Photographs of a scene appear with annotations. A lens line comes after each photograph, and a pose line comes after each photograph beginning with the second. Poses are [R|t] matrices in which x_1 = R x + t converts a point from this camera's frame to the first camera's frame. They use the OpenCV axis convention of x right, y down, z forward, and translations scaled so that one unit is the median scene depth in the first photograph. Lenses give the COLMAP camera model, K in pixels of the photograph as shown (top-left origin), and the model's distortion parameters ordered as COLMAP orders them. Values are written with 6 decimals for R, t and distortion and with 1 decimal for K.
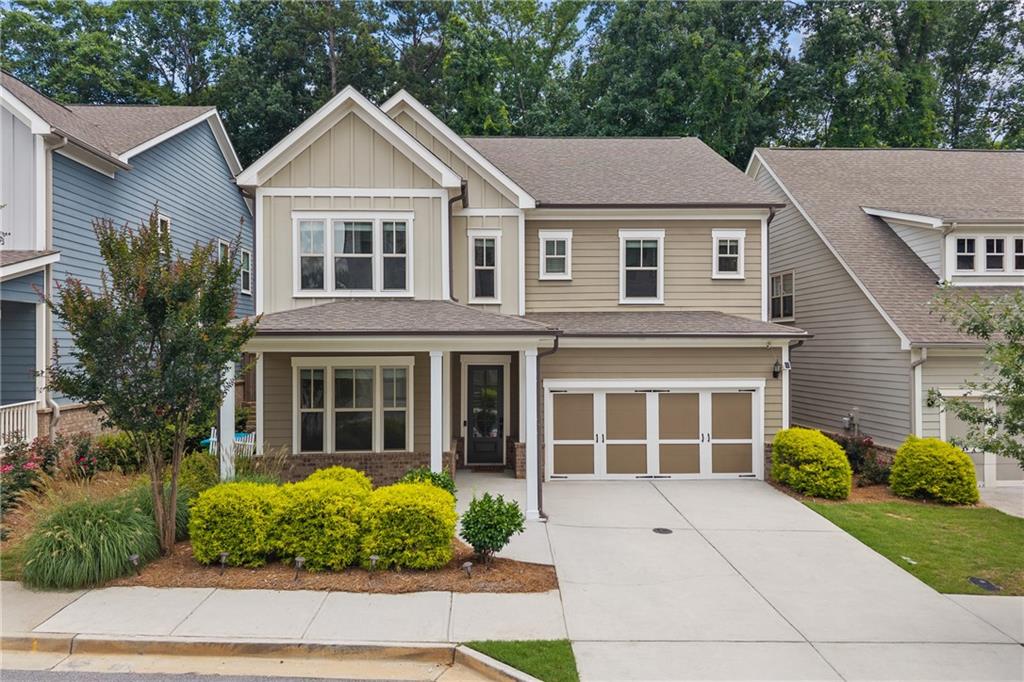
lens RADIAL K [[736.5, 0, 502.0], [0, 736.5, 343.2], [0, 0, 1]] dist [0.006088, -0.003020]
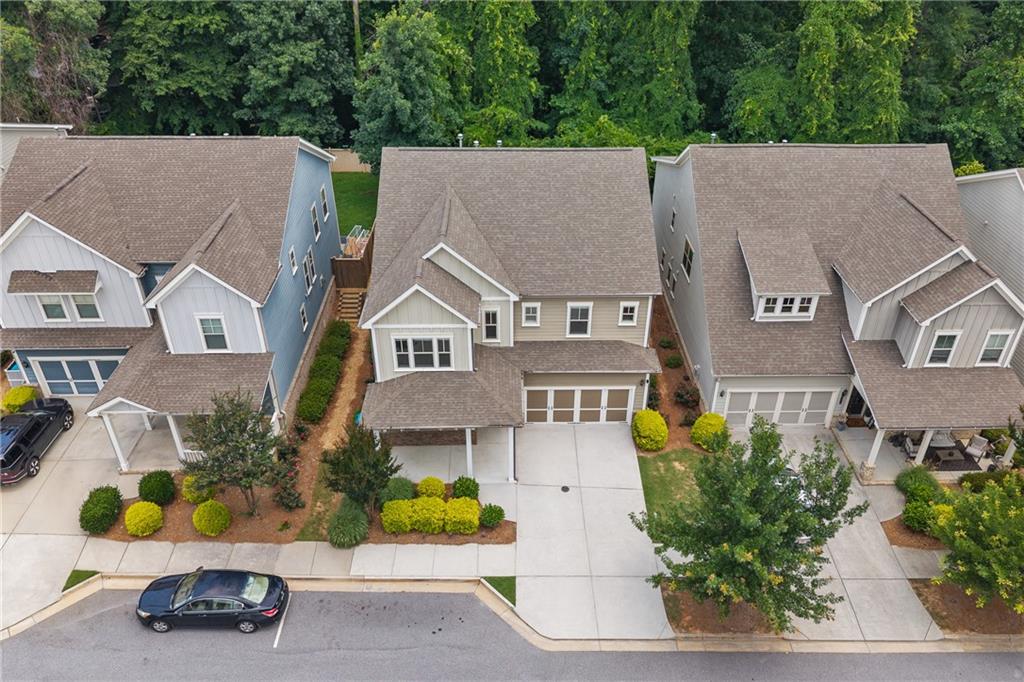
lens RADIAL K [[761.6, 0, 512.0], [0, 761.6, 341.0], [0, 0, 1]] dist [0.025339, -0.003145]
pose [[0.999884, 0.012557, -0.008623, 0.046952], [-0.005621, 0.830294, 0.557297, -1.172735], [0.014158, -0.557184, 0.830268, -0.605591]]
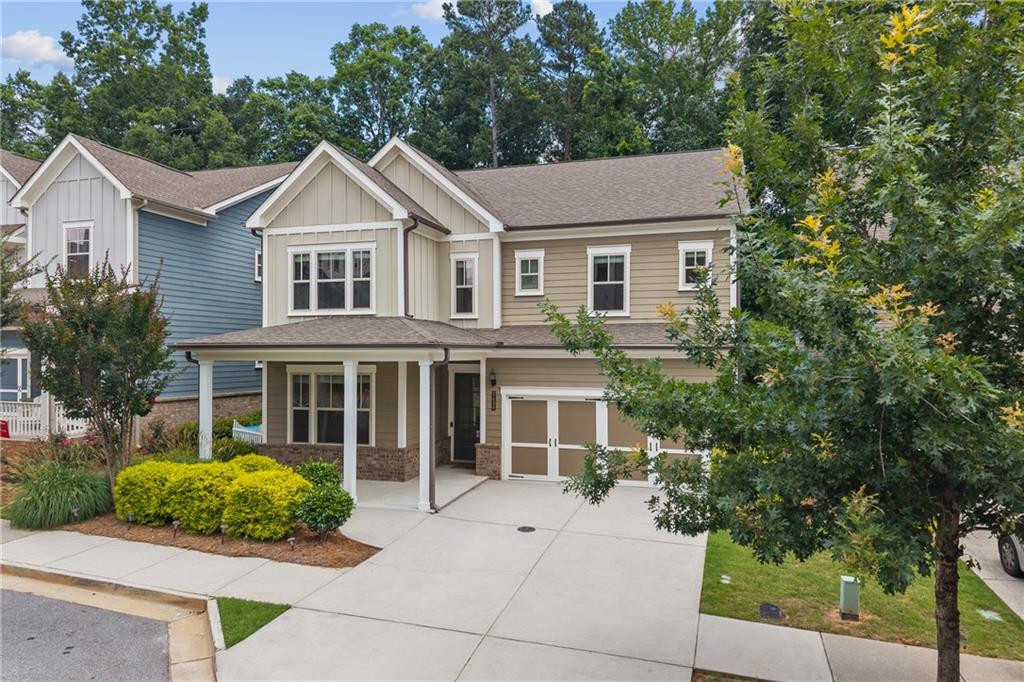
lens RADIAL K [[686.8, 0, 504.0], [0, 686.8, 347.3], [0, 0, 1]] dist [0.001632, -0.000893]
pose [[0.945080, 0.000862, -0.326839, 0.397193], [-0.002444, 0.999987, -0.004428, -0.005483], [0.326831, 0.004984, 0.945070, 0.031544]]
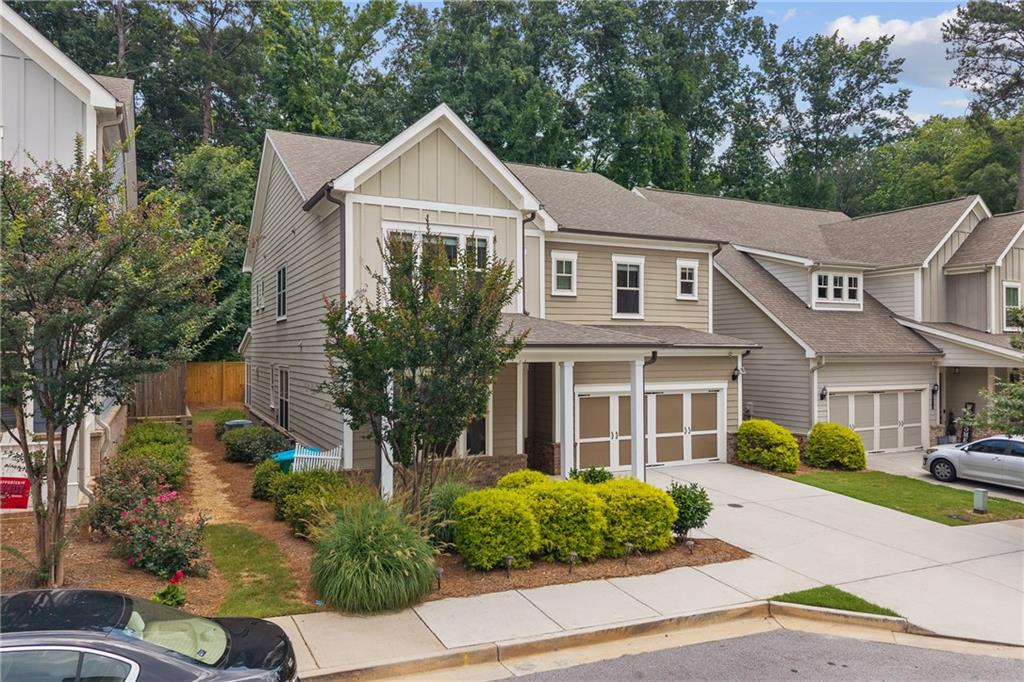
lens RADIAL K [[722.0, 0, 526.5], [0, 722.0, 342.3], [0, 0, 1]] dist [0.013702, -0.001205]
pose [[0.904101, 0.006683, 0.427266, -0.482031], [-0.004310, 0.999969, -0.006520, -0.008547], [-0.427296, 0.004053, 0.904102, 0.034265]]
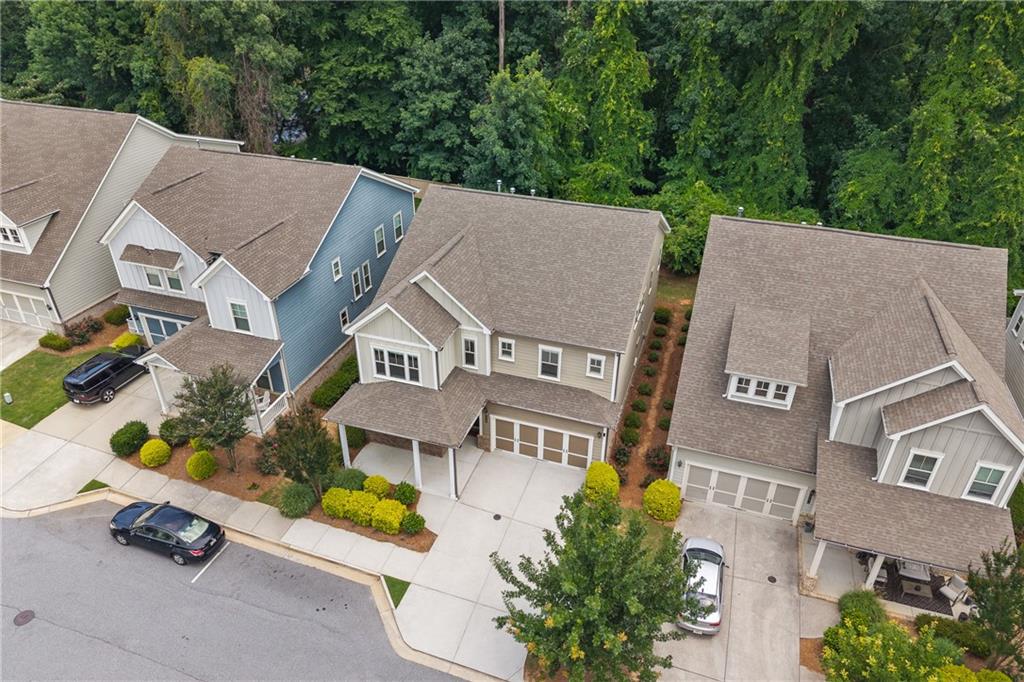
lens RADIAL K [[685.6, 0, 502.1], [0, 685.6, 342.2], [0, 0, 1]] dist [0.024563, -0.004291]
pose [[0.934674, 0.189823, -0.300586, 0.638696], [-0.002964, 0.849647, 0.527344, -1.155974], [0.355494, -0.492004, 0.794705, -0.440173]]
